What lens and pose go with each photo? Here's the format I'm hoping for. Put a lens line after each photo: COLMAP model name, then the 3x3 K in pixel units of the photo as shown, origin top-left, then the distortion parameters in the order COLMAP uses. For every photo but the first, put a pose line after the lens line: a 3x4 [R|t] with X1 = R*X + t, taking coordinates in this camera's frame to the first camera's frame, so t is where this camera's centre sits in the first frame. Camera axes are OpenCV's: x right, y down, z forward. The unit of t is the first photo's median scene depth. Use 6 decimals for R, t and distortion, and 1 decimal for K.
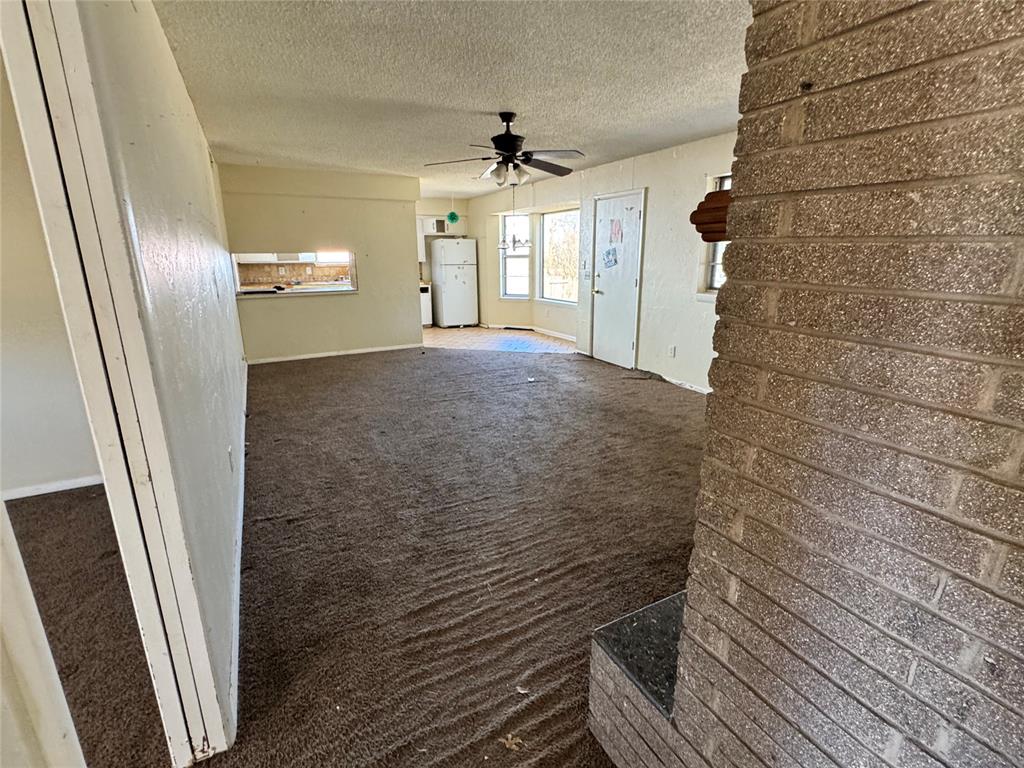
lens RADIAL K [[491.8, 0, 512.0], [0, 491.8, 384.0], [0, 0, 1]] dist [-0.002250, -0.000304]
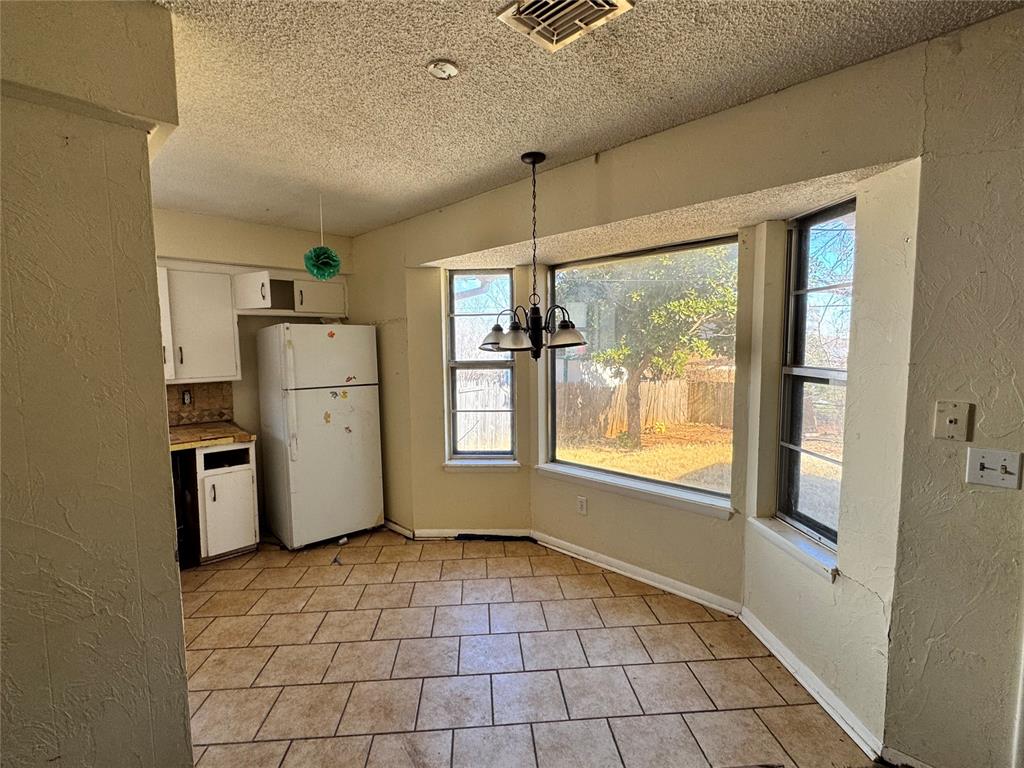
lens RADIAL K [[491.8, 0, 512.0], [0, 491.8, 384.0], [0, 0, 1]] dist [-0.002250, -0.000304]
pose [[0.957135, -0.031706, 0.287901, -0.123942], [0.082650, 0.982561, -0.166564, -0.245034], [-0.277599, 0.183219, 0.943064, 0.858434]]
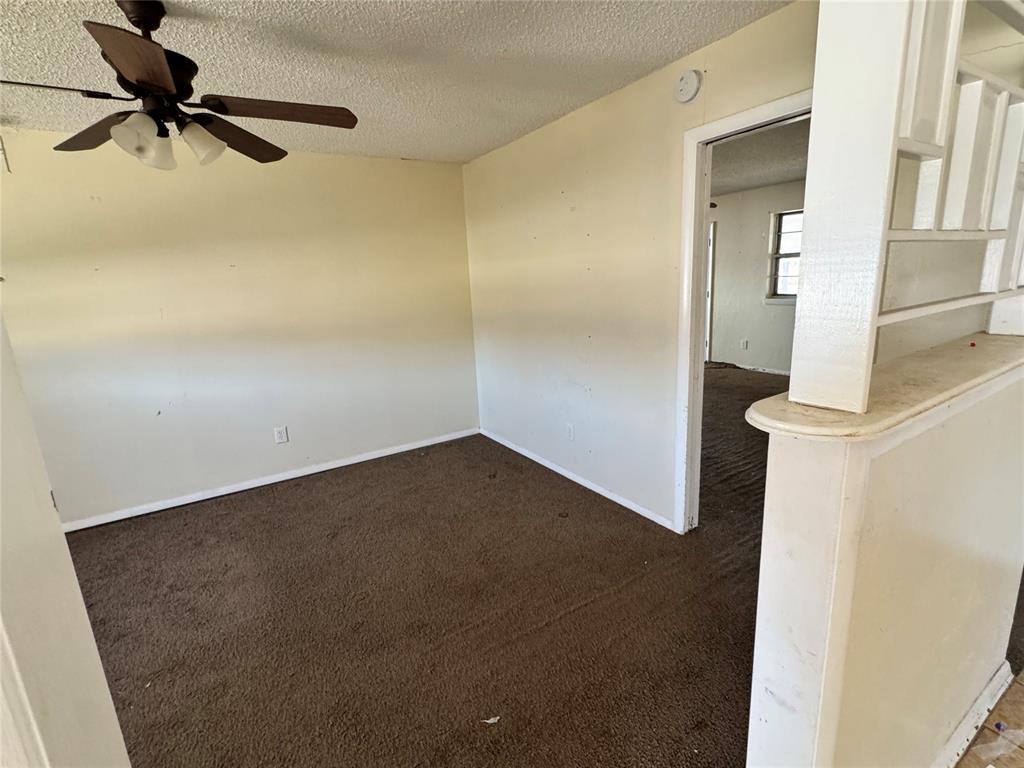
lens RADIAL K [[491.8, 0, 512.0], [0, 491.8, 384.0], [0, 0, 1]] dist [-0.002250, -0.000304]
pose [[0.996601, -0.056582, 0.059877, -0.310772], [0.059013, 0.997470, -0.039639, 0.044053], [-0.057483, 0.043038, 0.997418, -0.216730]]
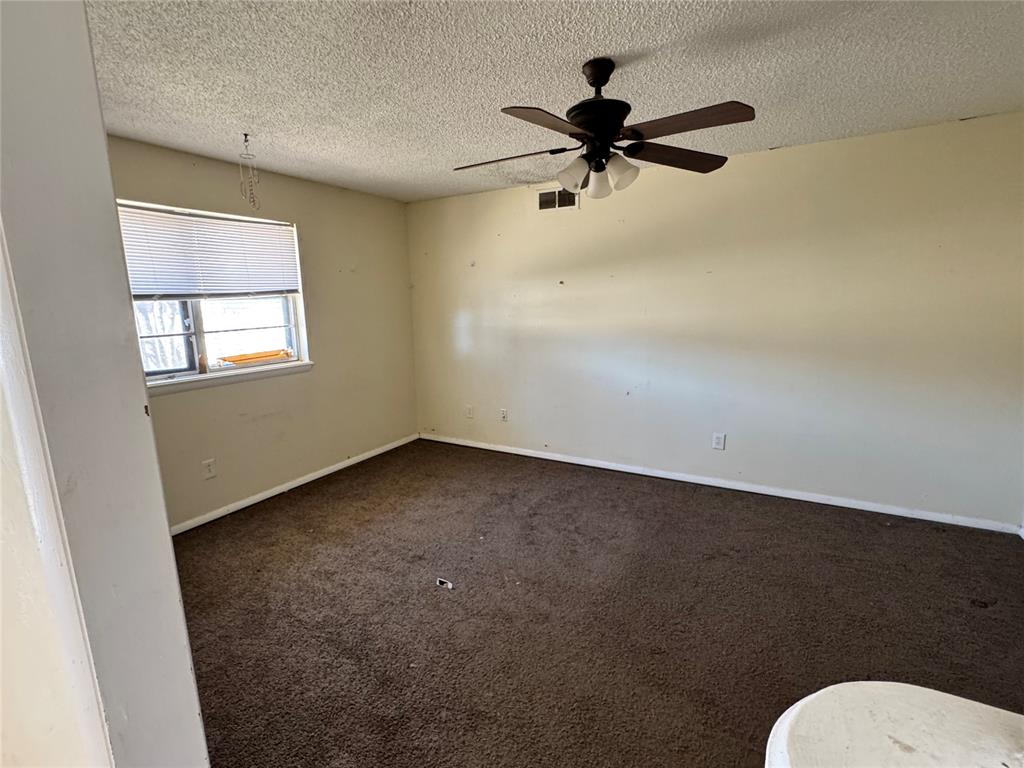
lens RADIAL K [[484.8, 0, 512.0], [0, 484.8, 384.0], [0, 0, 1]] dist [-0.004031, -0.000064]
pose [[0.516680, 0.146542, -0.843544, -0.205362], [-0.198609, 0.978883, 0.048403, 0.019717], [0.832824, 0.142527, 0.534874, -0.138167]]
